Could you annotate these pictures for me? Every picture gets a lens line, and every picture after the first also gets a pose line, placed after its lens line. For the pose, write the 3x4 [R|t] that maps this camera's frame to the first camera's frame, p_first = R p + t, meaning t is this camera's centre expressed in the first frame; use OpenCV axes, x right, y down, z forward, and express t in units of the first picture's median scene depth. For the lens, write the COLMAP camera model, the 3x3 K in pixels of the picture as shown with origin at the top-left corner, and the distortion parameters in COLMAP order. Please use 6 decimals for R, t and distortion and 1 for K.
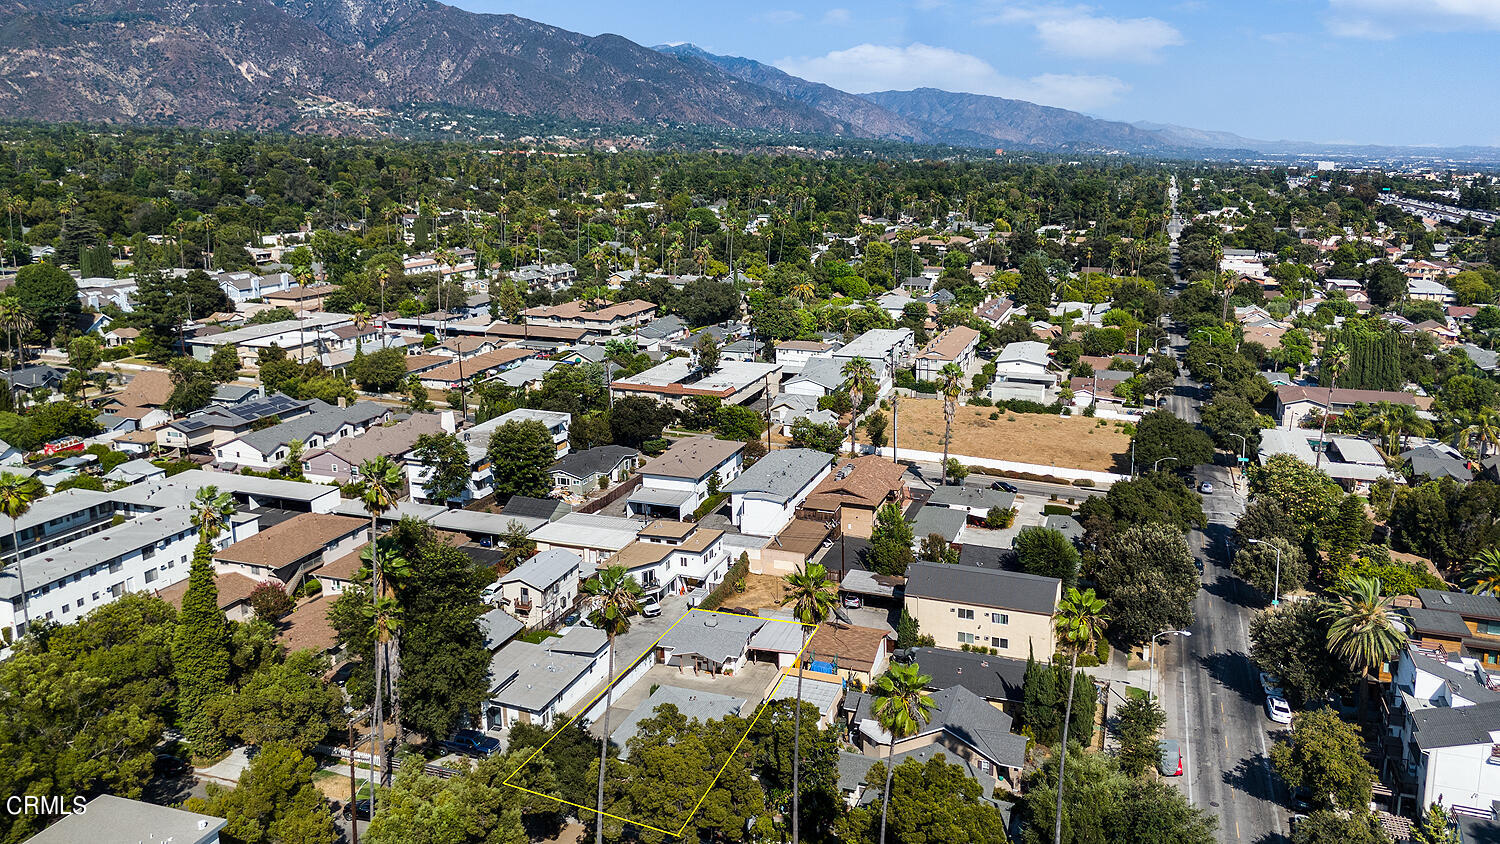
lens RADIAL K [[1141.0, 0, 752.0], [0, 1141.0, 411.6], [0, 0, 1]] dist [0.059297, -0.051593]
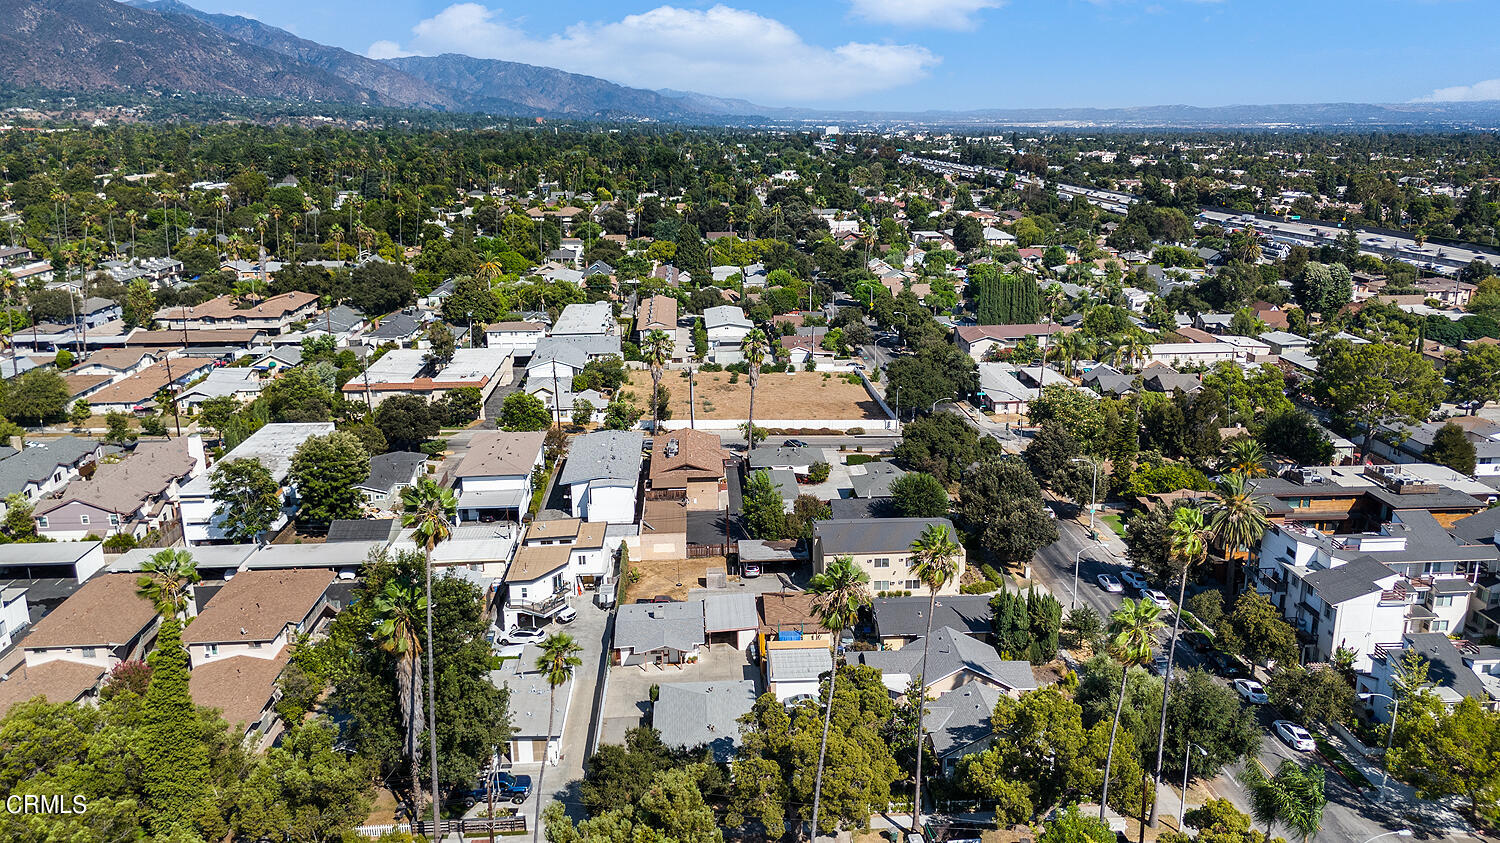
lens RADIAL K [[1141.0, 0, 753.3], [0, 1141.0, 436.4], [0, 0, 1]] dist [0.059297, -0.051593]
pose [[0.921017, -0.119971, 0.370587, -0.144755], [0.102894, 0.992527, 0.065593, -0.009759], [-0.375687, -0.022281, 0.926479, 0.036050]]
